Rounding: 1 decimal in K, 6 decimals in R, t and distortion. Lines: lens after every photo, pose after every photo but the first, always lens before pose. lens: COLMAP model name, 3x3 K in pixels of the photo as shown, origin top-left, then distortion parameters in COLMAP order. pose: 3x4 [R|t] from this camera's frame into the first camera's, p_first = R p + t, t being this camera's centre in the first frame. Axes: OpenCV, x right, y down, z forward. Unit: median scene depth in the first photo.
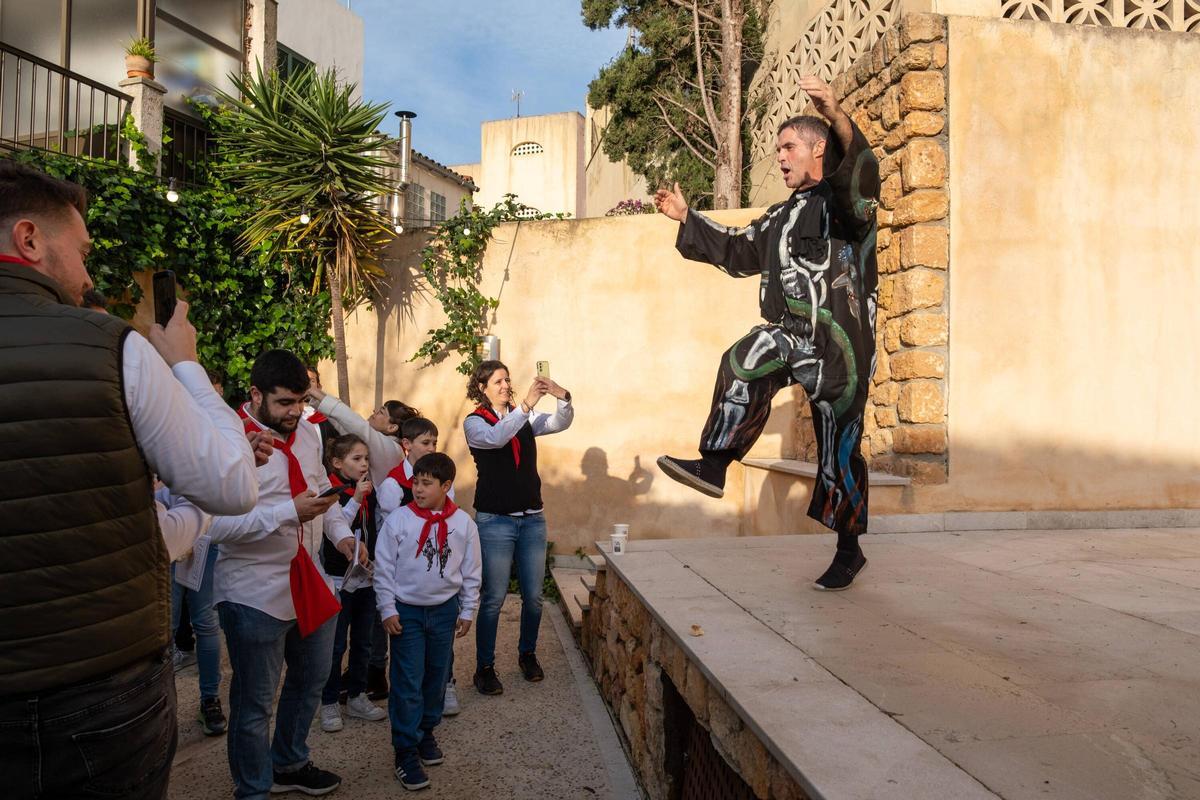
lens RADIAL K [[802.5, 0, 599.6], [0, 802.5, 396.4], [0, 0, 1]] dist [-0.017754, 0.004137]
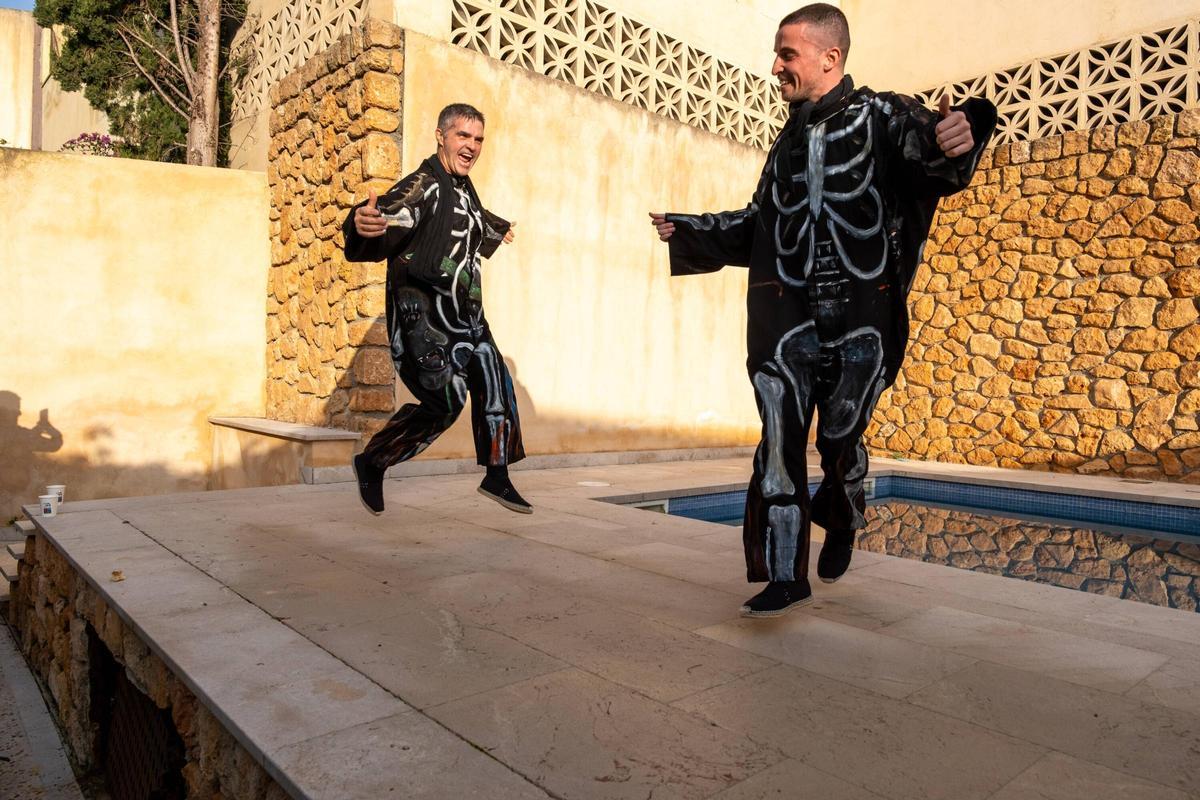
lens RADIAL K [[802.5, 0, 599.6], [0, 802.5, 396.4], [0, 0, 1]] dist [-0.017754, 0.004137]
pose [[0.837544, 0.009222, 0.546293, 0.048813], [-0.034010, 0.998799, 0.035281, -0.001507], [-0.545311, -0.048129, 0.836851, -0.132873]]
